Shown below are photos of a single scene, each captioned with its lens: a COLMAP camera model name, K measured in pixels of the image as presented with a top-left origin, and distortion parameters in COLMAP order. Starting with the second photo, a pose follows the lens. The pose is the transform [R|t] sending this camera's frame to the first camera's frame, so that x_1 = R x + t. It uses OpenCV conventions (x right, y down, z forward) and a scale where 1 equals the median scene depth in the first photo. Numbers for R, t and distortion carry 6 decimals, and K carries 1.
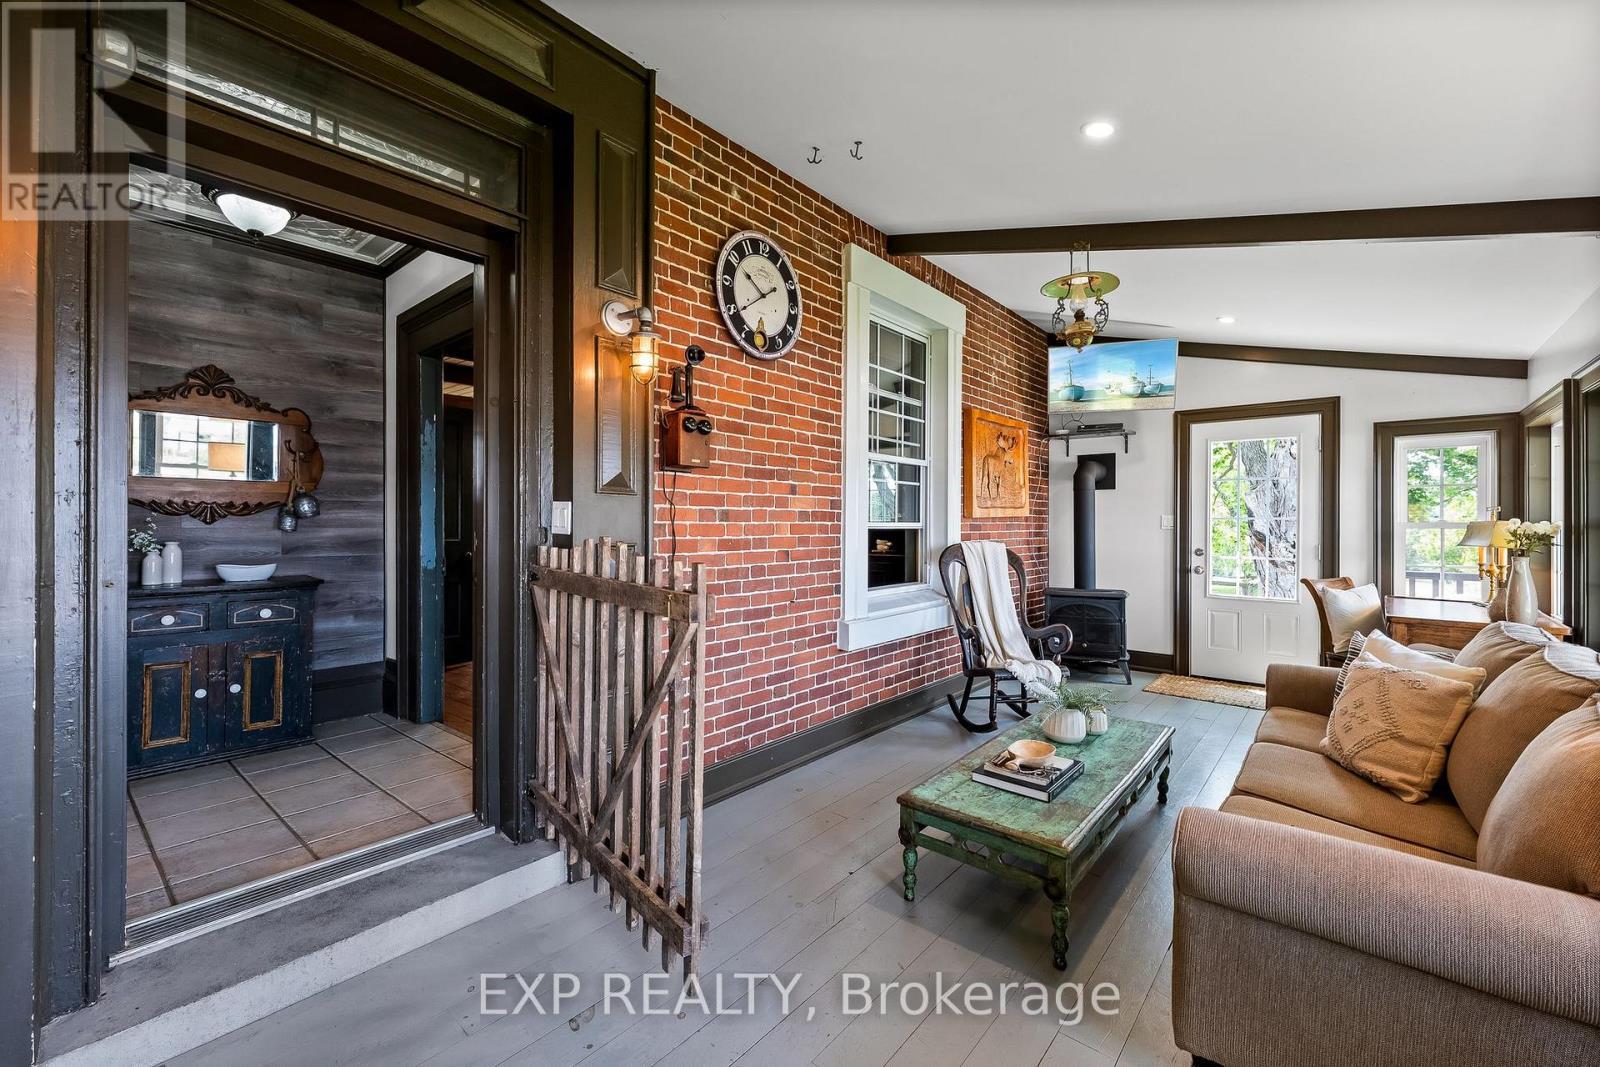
lens RADIAL K [[659.9, 0, 793.8], [0, 659.9, 523.2], [0, 0, 1]] dist [0.002852, 0.000253]
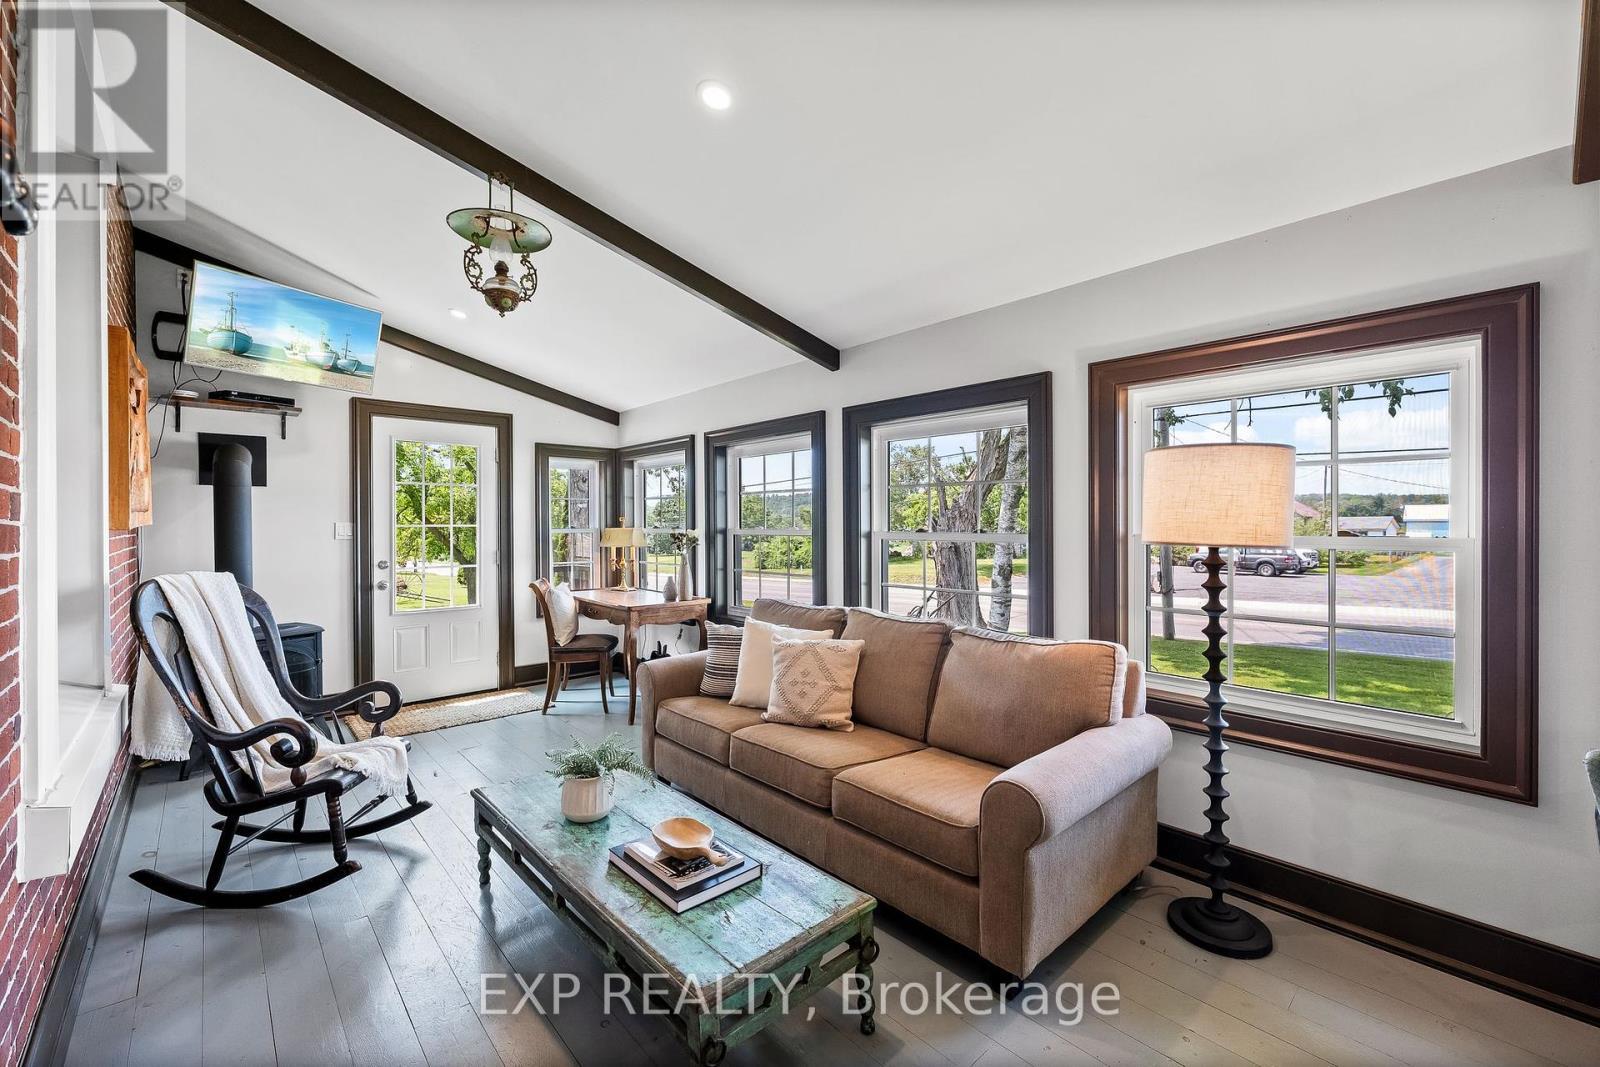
lens RADIAL K [[659.9, 0, 793.8], [0, 659.9, 523.2], [0, 0, 1]] dist [0.002852, 0.000253]
pose [[0.109718, -0.007418, 0.993935, -0.190067], [0.004953, 0.999964, 0.006916, -0.014476], [-0.993950, 0.004165, 0.109750, 0.370408]]
